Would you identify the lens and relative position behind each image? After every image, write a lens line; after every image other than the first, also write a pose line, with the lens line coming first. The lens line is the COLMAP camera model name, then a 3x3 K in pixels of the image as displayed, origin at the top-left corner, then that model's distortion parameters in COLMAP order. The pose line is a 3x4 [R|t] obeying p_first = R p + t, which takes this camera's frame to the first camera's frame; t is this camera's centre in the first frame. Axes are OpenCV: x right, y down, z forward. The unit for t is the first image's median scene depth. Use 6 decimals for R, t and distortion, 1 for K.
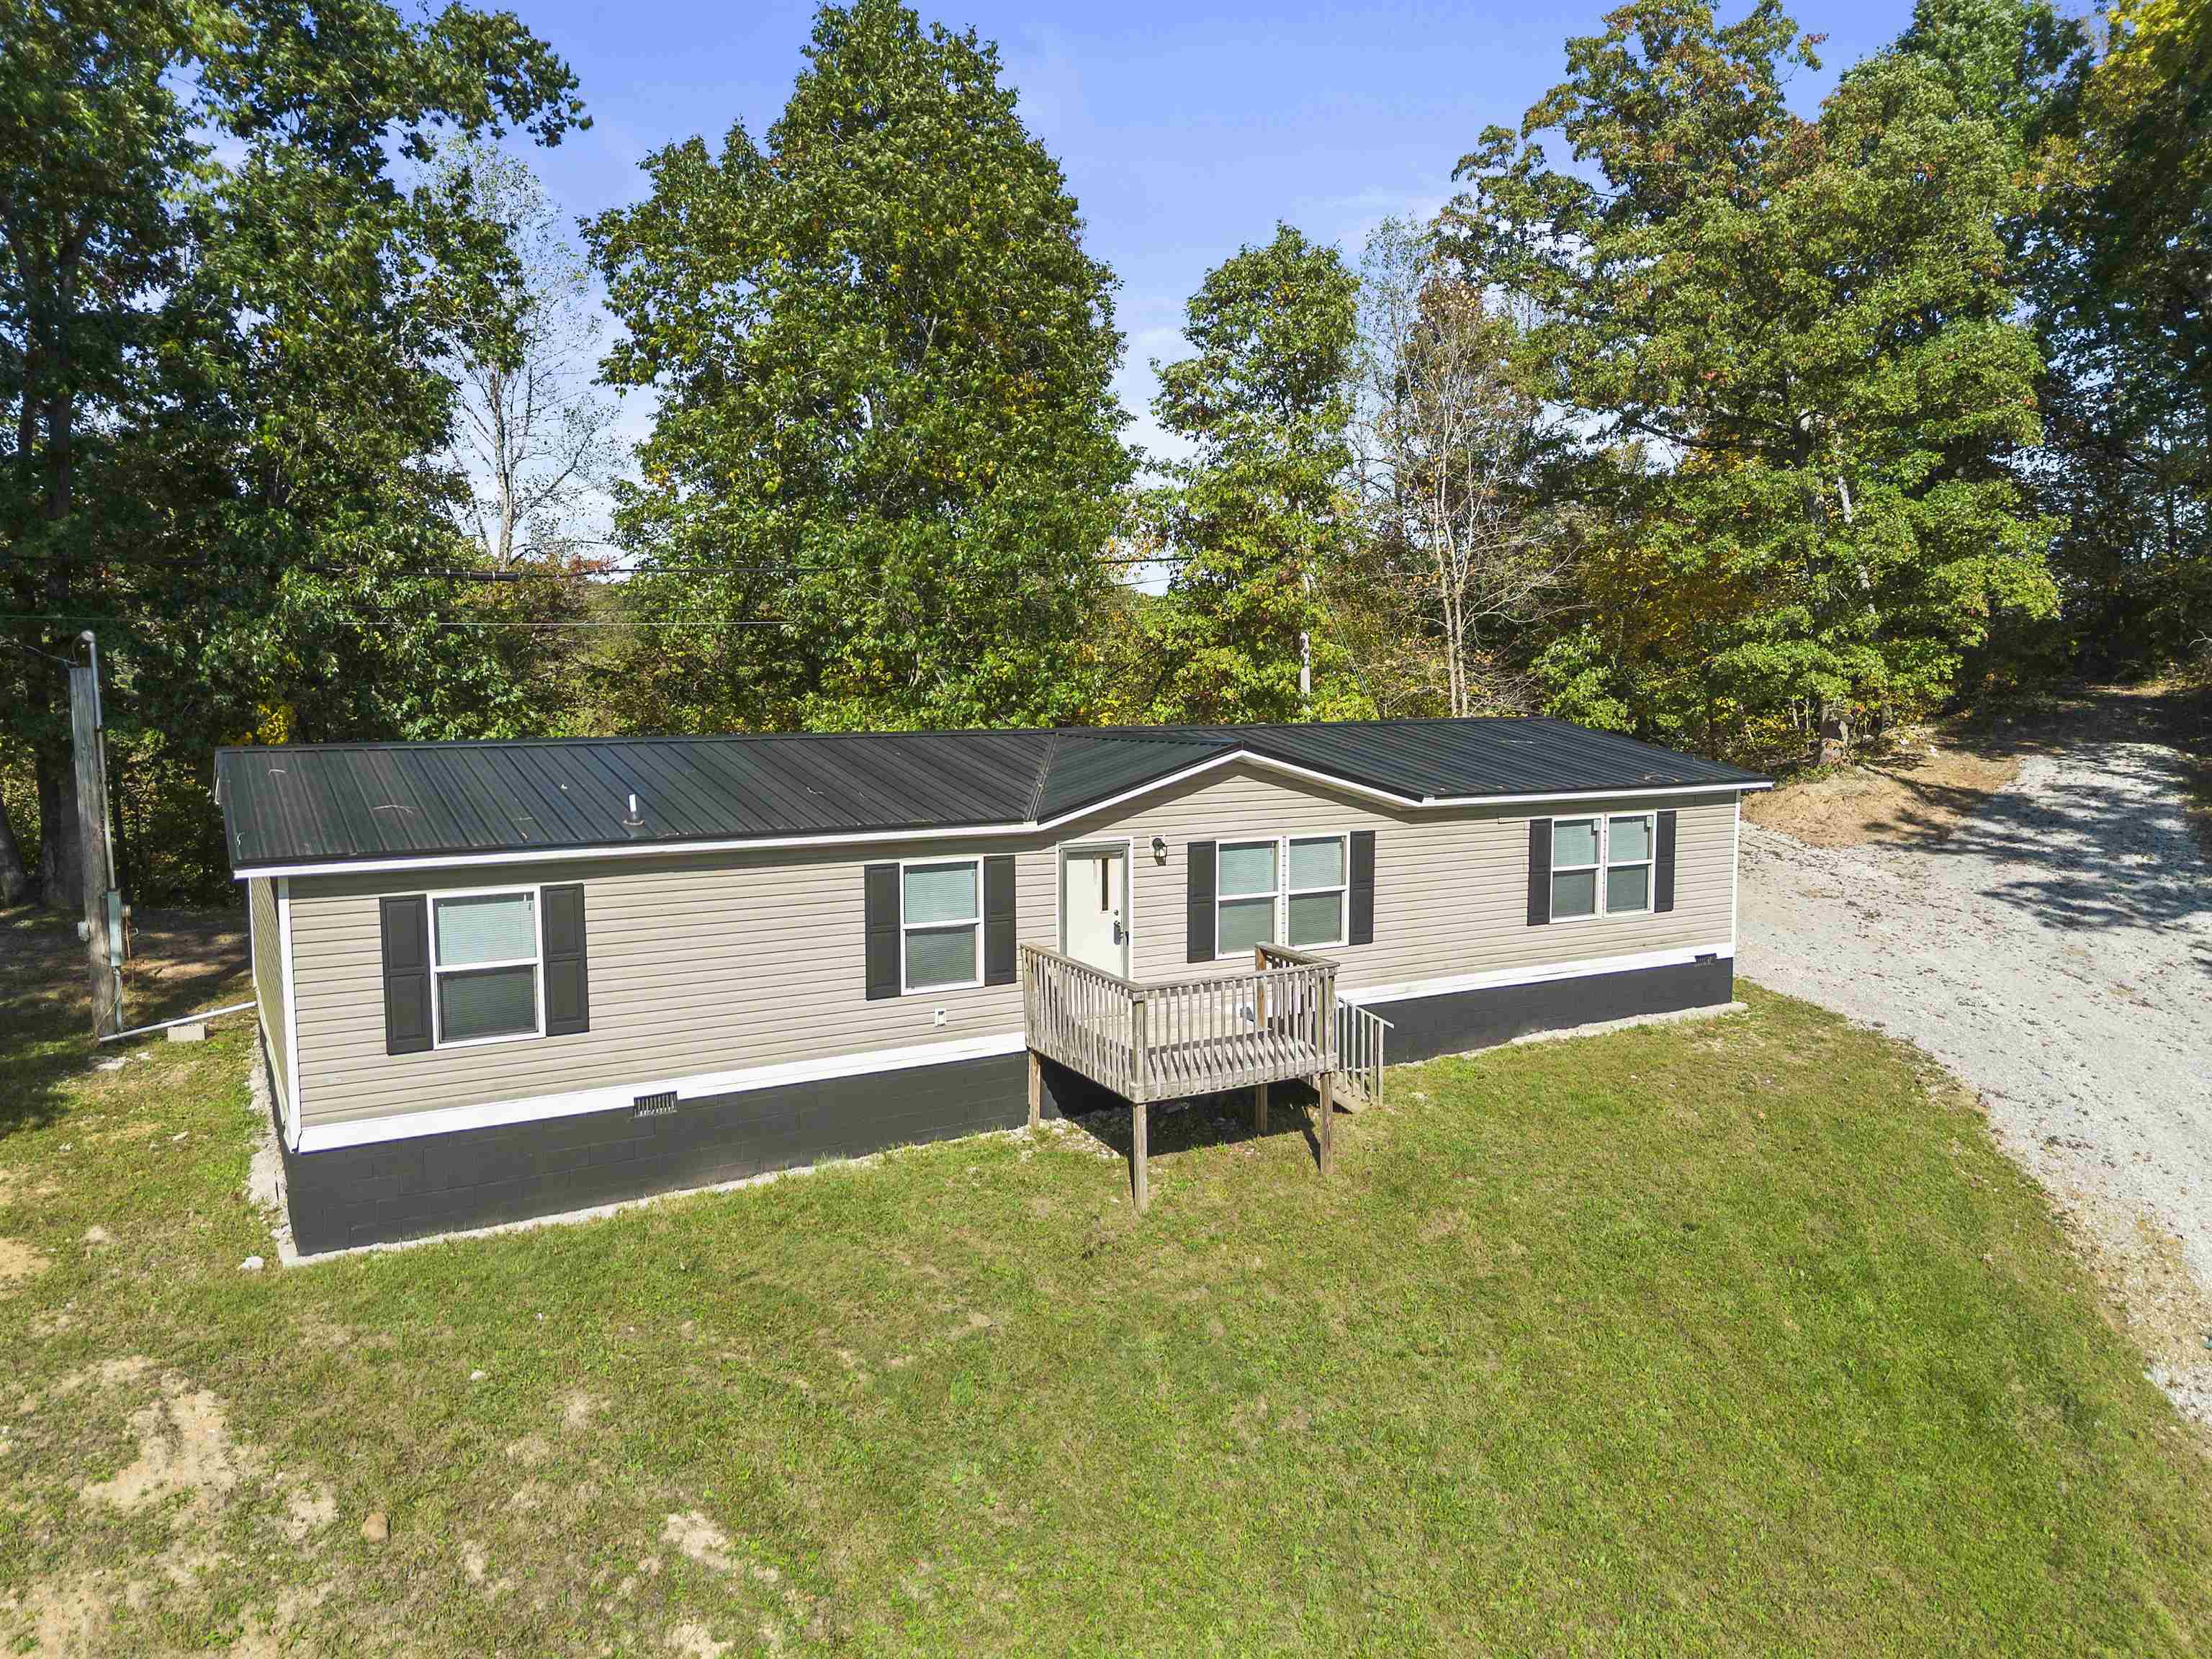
lens RADIAL K [[1589.7, 0, 1115.9], [0, 1589.7, 819.5], [0, 0, 1]] dist [0.065317, -0.065825]
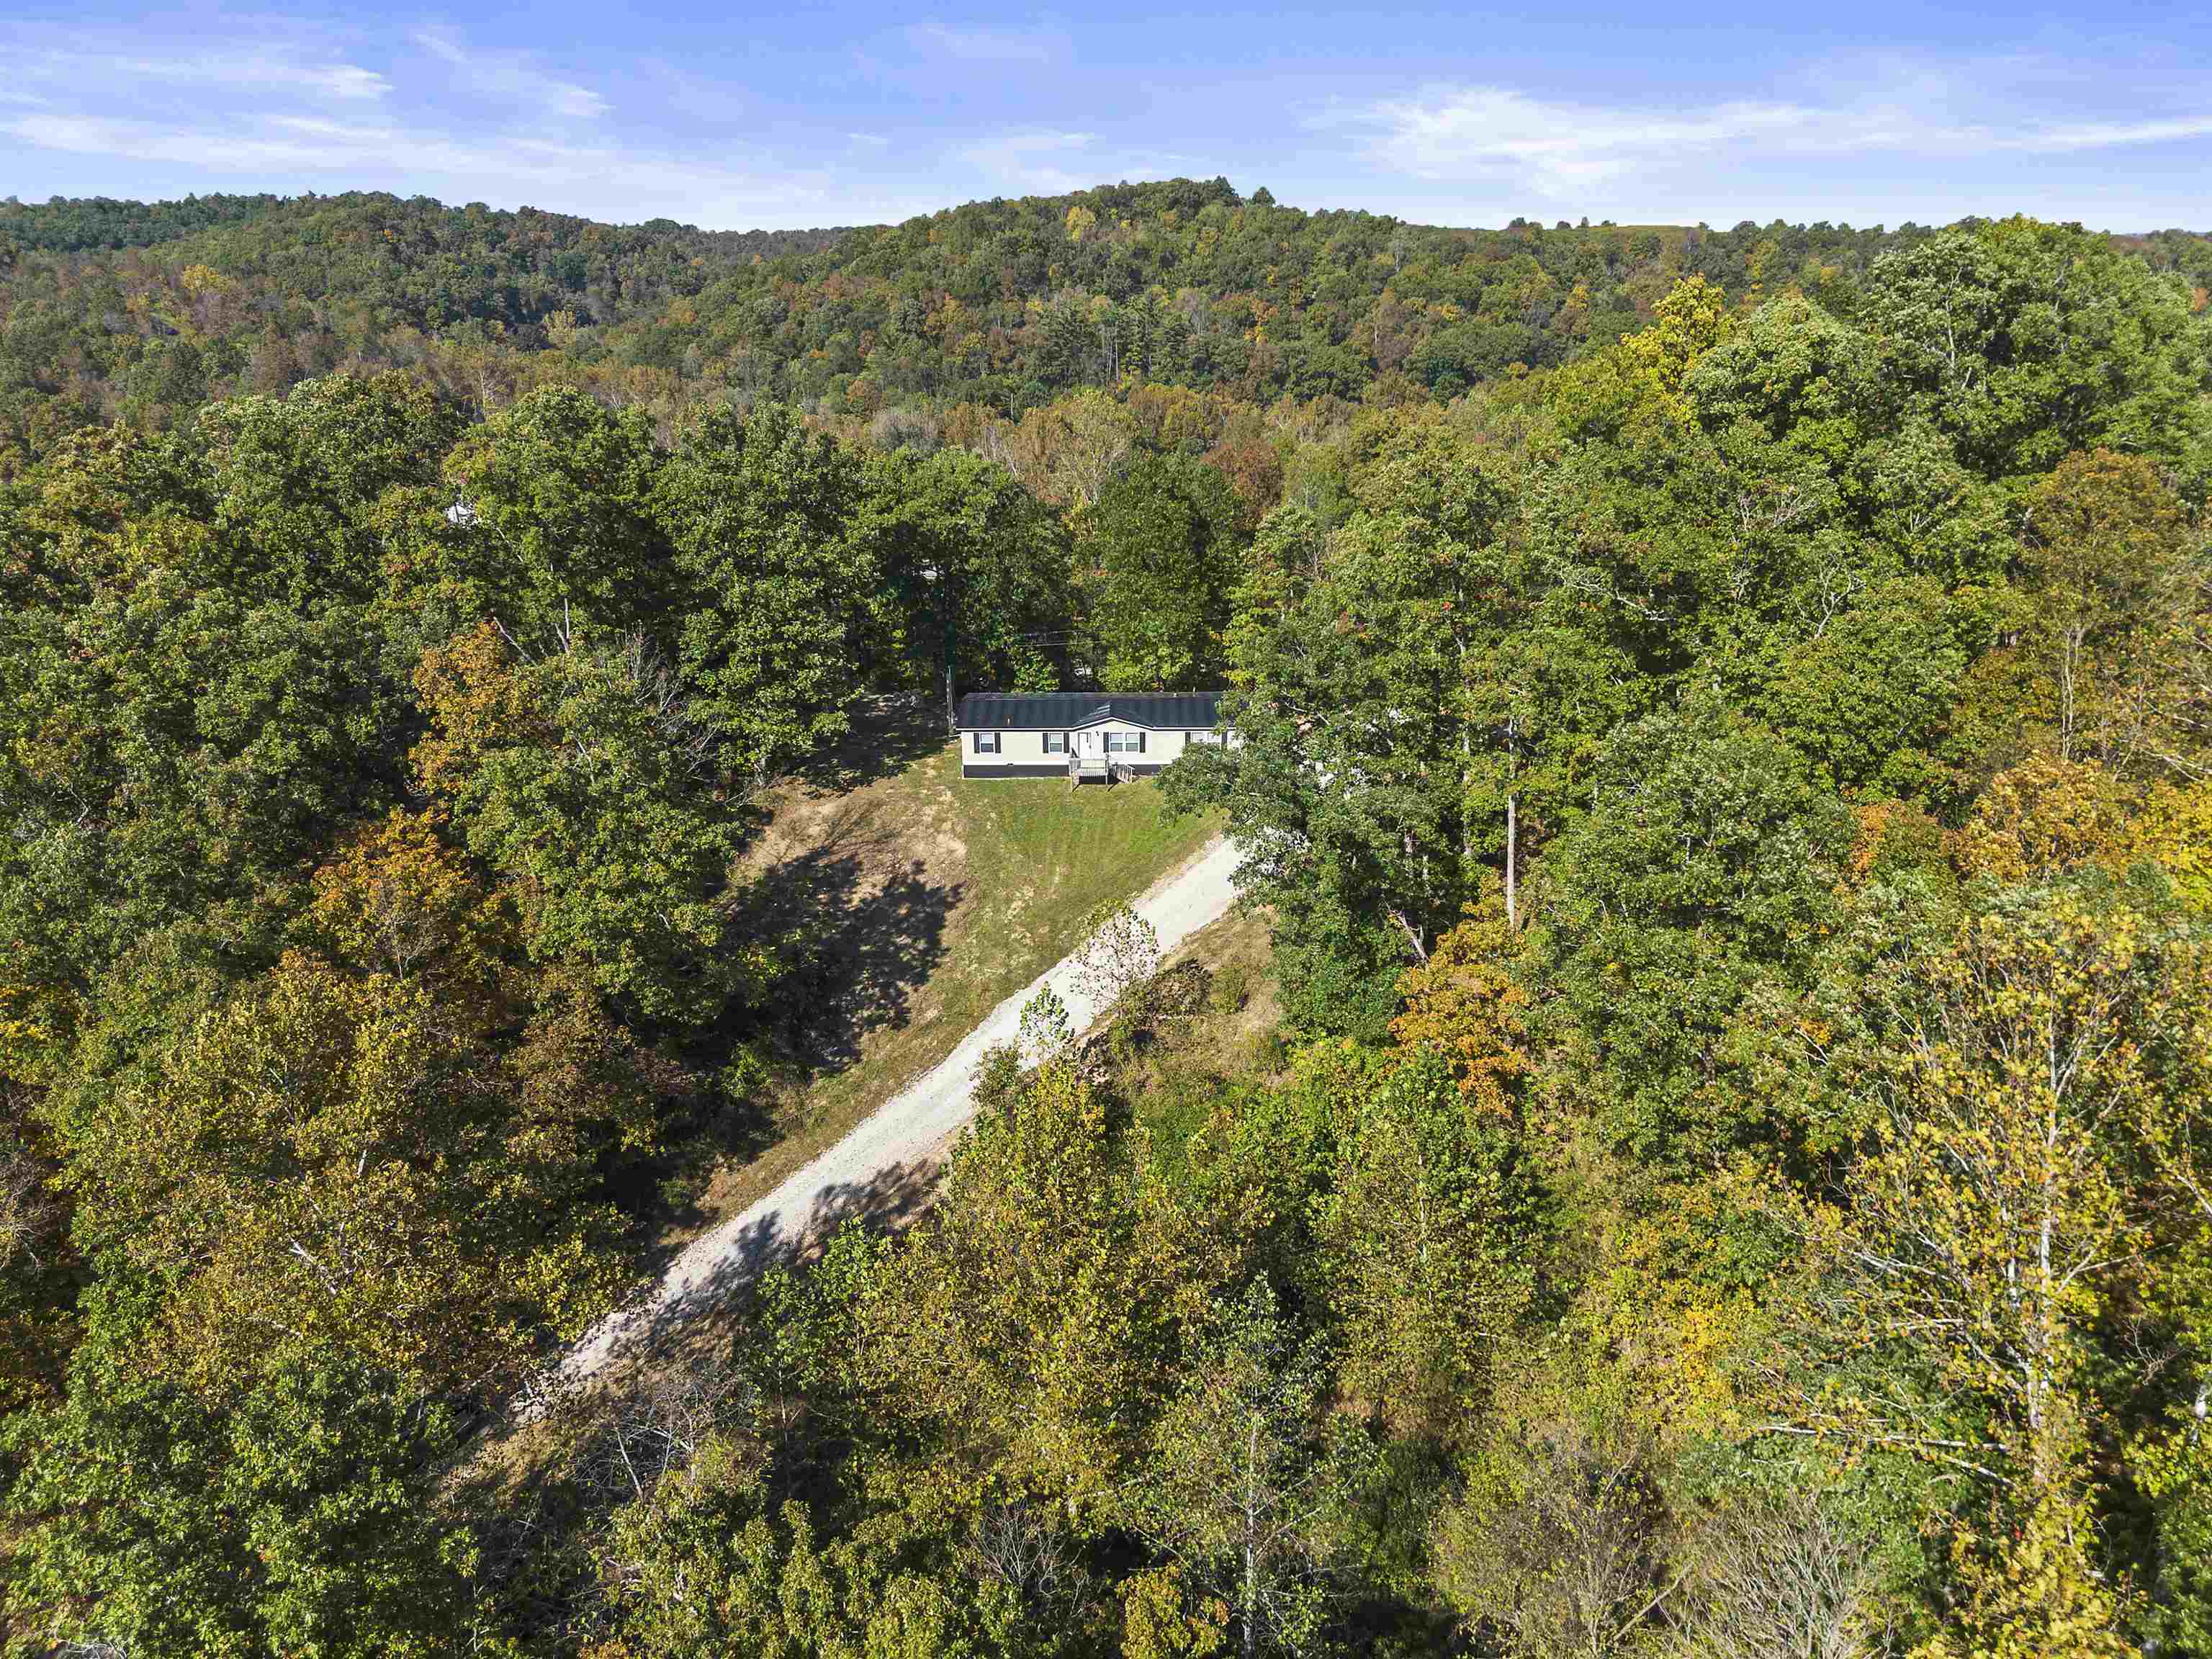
lens RADIAL K [[1589.7, 0, 1115.9], [0, 1589.7, 819.5], [0, 0, 1]] dist [0.065317, -0.065825]
pose [[0.862087, 0.164928, -0.479170, 2.800030], [-0.044507, 0.966545, 0.252606, -1.097799], [0.504802, -0.196442, 0.840586, -3.728999]]
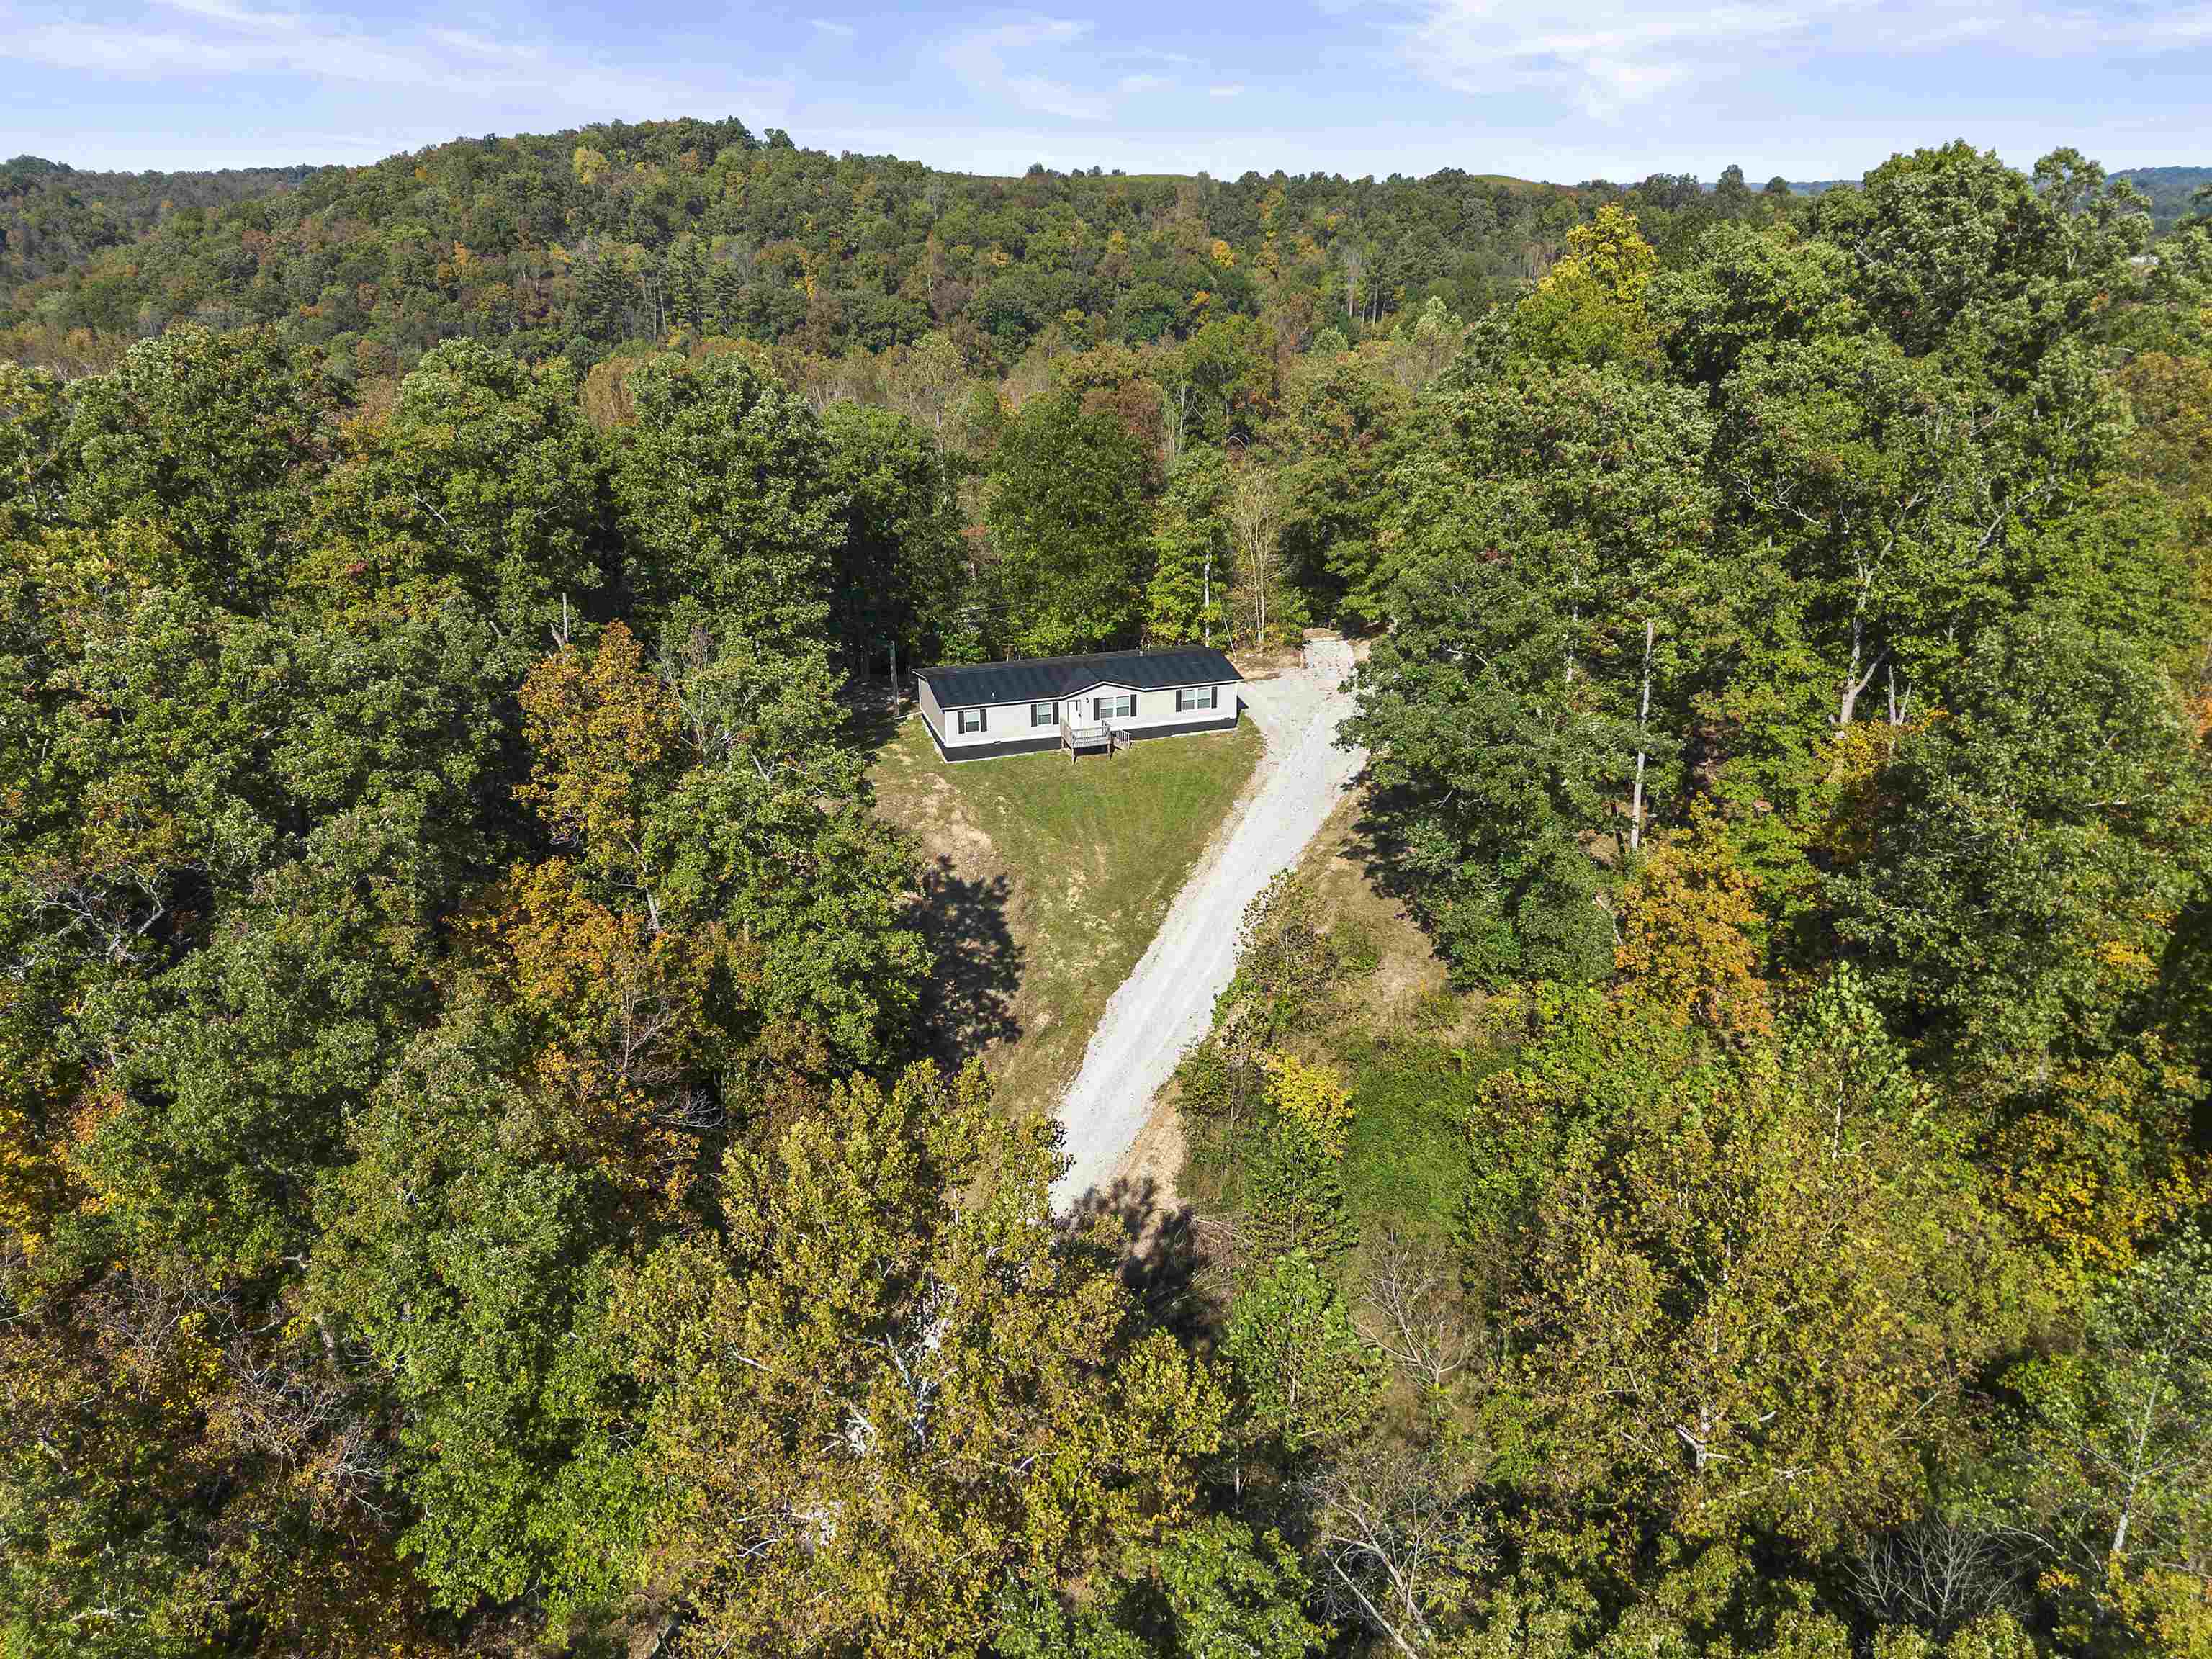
lens RADIAL K [[1579.2, 0, 1117.8], [0, 1579.2, 836.9], [0, 0, 1]] dist [0.057548, -0.045859]
pose [[0.976113, 0.075372, -0.203769, 1.217251], [-0.015336, 0.959459, 0.281431, -1.012170], [0.216720, -0.271583, 0.937697, -3.994924]]
